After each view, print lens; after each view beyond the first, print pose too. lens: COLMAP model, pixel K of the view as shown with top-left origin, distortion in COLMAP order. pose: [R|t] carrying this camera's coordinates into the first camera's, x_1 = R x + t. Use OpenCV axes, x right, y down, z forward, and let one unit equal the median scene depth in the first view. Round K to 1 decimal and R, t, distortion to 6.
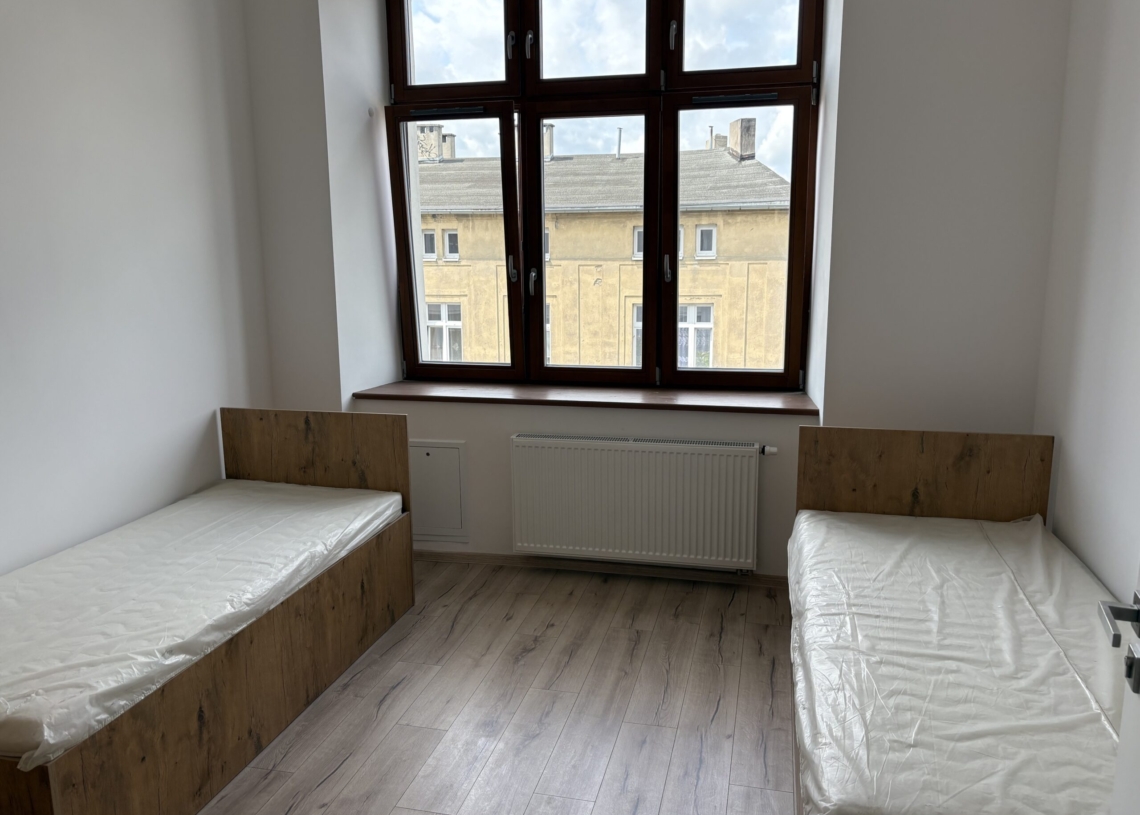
lens RADIAL K [[931.5, 0, 569.3], [0, 931.5, 406.4], [0, 0, 1]] dist [0.065571, -0.006671]
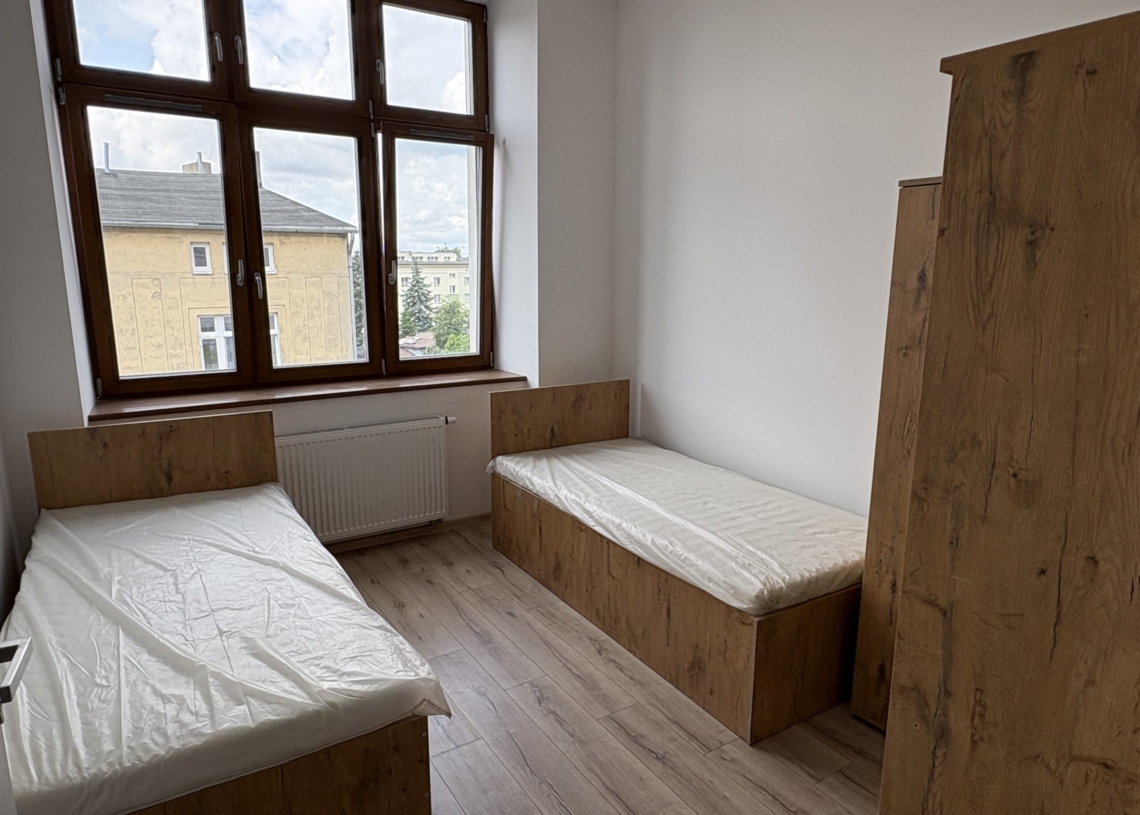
lens RADIAL K [[716.0, 0, 563.6], [0, 716.0, 406.4], [0, 0, 1]] dist [0.057711, -0.000466]
pose [[0.695480, -0.133137, 0.706104, -0.366582], [0.126426, 0.990027, 0.062148, -0.009999], [-0.707336, 0.046047, 0.705376, 0.193393]]
